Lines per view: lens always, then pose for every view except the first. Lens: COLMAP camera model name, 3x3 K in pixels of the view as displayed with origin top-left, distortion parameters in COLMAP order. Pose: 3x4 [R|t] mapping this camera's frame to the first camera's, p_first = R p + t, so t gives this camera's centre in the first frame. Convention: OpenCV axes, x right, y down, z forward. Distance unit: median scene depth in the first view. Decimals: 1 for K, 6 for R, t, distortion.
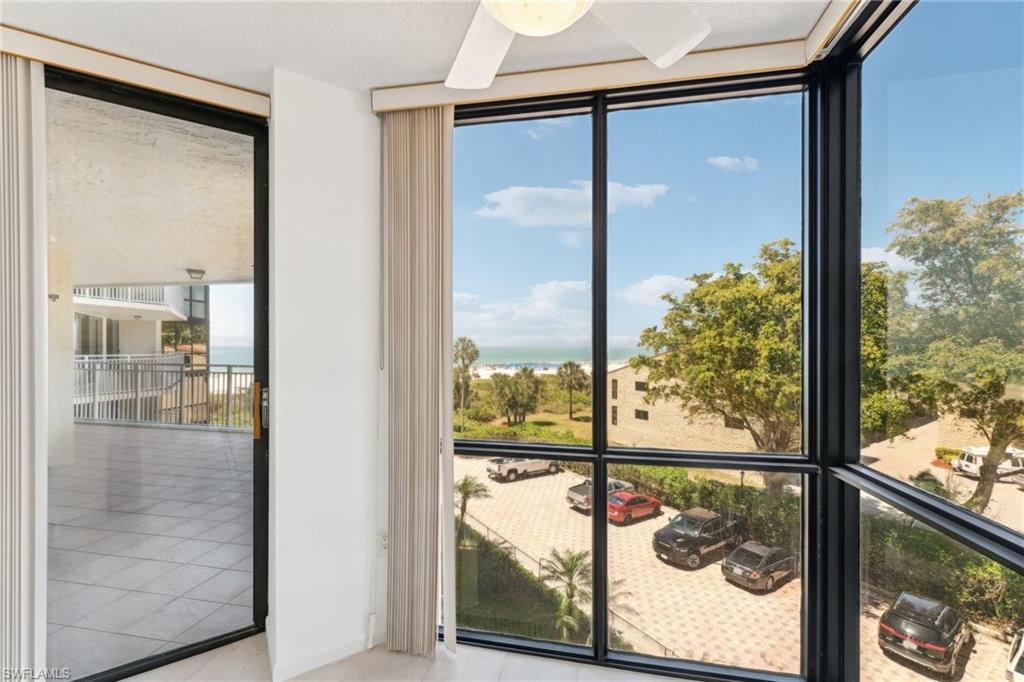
lens RADIAL K [[421.0, 0, 514.7], [0, 421.0, 336.1], [0, 0, 1]] dist [0.000554, -0.000733]
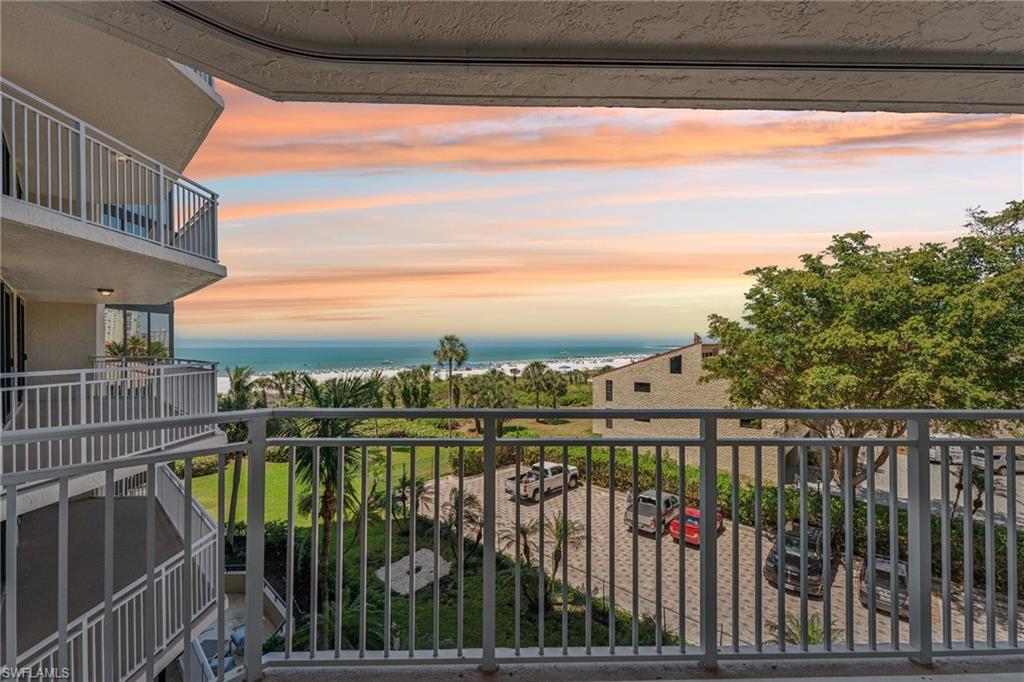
lens RADIAL K [[421.0, 0, 506.2], [0, 421.0, 340.4], [0, 0, 1]] dist [0.000554, -0.000733]
pose [[0.976725, -0.006483, 0.214398, -0.244662], [0.003669, 0.999902, 0.013522, 0.000707], [-0.214465, -0.012421, 0.976653, 0.171846]]
